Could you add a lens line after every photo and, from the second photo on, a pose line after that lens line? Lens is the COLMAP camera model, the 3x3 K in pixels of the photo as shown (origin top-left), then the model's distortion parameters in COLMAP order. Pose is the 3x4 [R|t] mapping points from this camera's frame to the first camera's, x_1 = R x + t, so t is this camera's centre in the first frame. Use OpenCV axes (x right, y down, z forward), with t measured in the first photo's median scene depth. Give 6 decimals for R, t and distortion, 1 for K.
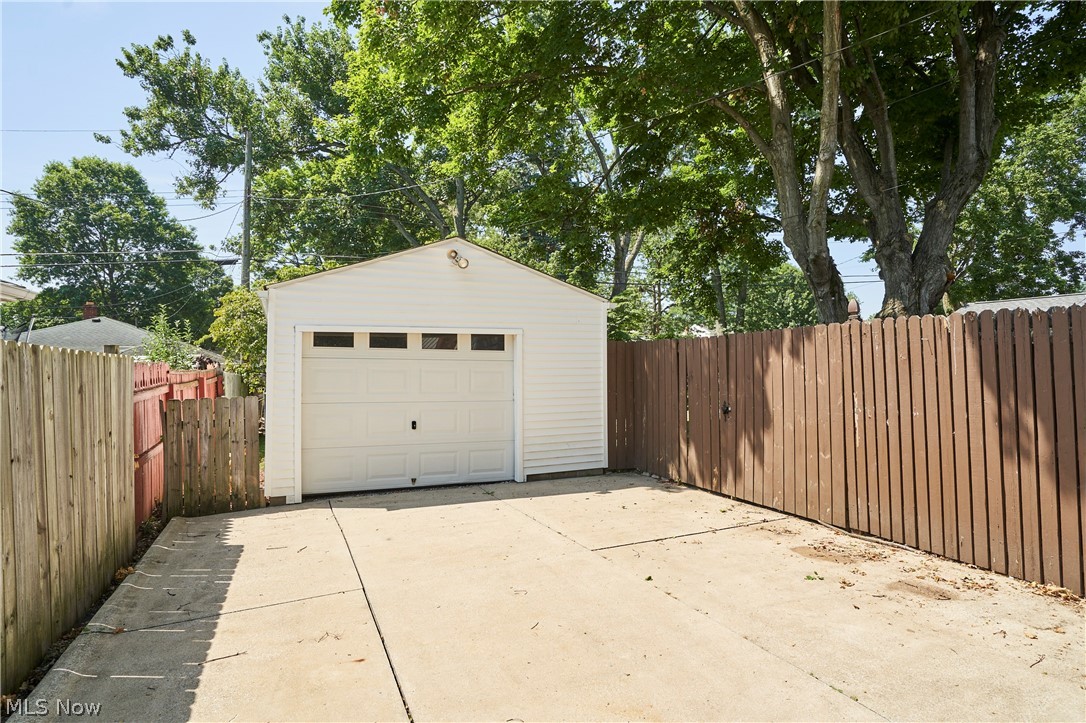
lens RADIAL K [[590.4, 0, 543.0], [0, 590.4, 361.5], [0, 0, 1]] dist [-0.016237, 0.003079]
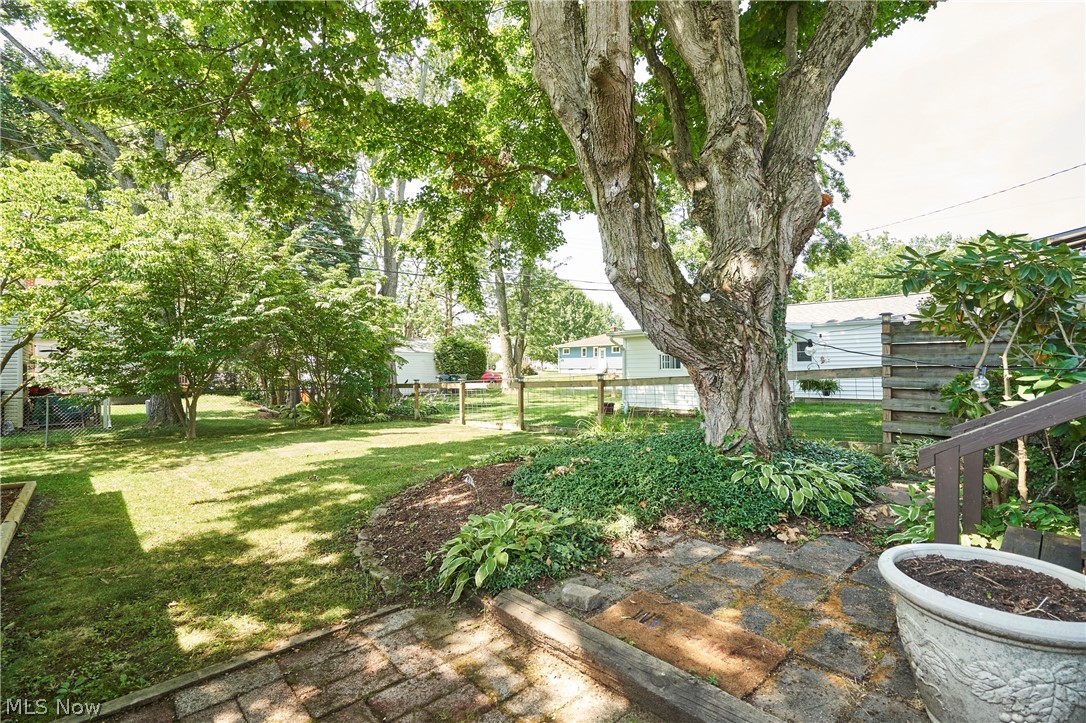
lens RADIAL K [[504.1, 0, 543.0], [0, 504.1, 361.5], [0, 0, 1]] dist [0.000795, 0.000197]
pose [[0.943900, 0.012606, 0.329992, 0.290330], [-0.007488, 0.999831, -0.016774, 0.016076], [-0.330147, 0.013362, 0.943835, 0.637697]]
